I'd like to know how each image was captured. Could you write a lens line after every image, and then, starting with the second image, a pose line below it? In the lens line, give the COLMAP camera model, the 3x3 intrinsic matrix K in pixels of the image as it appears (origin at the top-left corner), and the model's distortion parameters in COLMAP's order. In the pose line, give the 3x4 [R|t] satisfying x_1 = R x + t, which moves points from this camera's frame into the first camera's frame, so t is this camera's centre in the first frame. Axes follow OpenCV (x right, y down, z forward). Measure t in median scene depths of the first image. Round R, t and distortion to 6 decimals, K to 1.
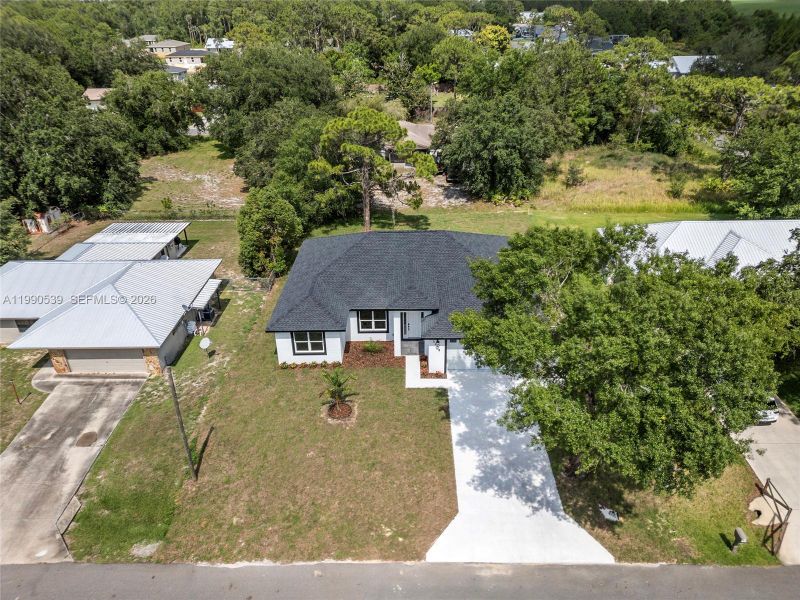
lens RADIAL K [[579.2, 0, 400.0], [0, 579.2, 300.0], [0, 0, 1]] dist [0.009306, -0.001533]
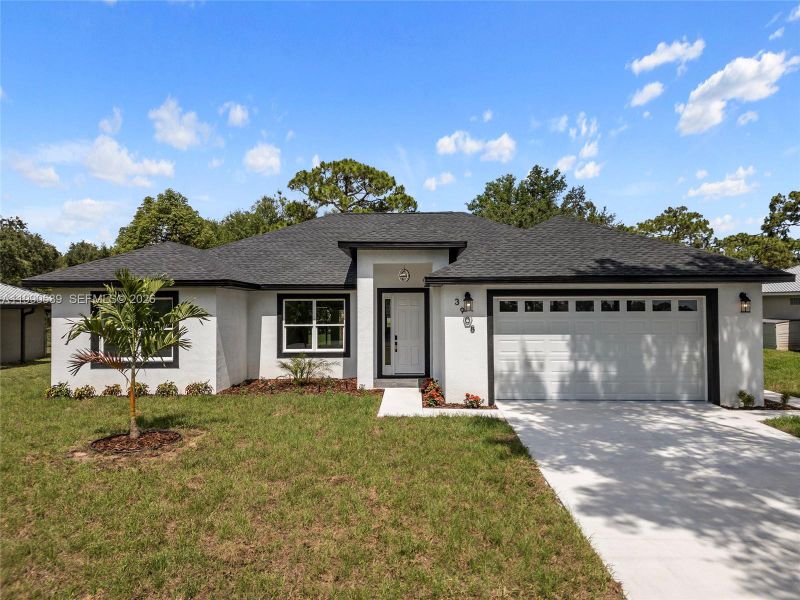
lens RADIAL K [[579.2, 0, 400.0], [0, 579.2, 300.0], [0, 0, 1]] dist [0.009306, -0.001533]
pose [[0.999827, 0.003609, -0.018222, 0.027461], [-0.011751, 0.882607, -0.469965, 0.236135], [0.014387, 0.470098, 0.882497, 0.647208]]
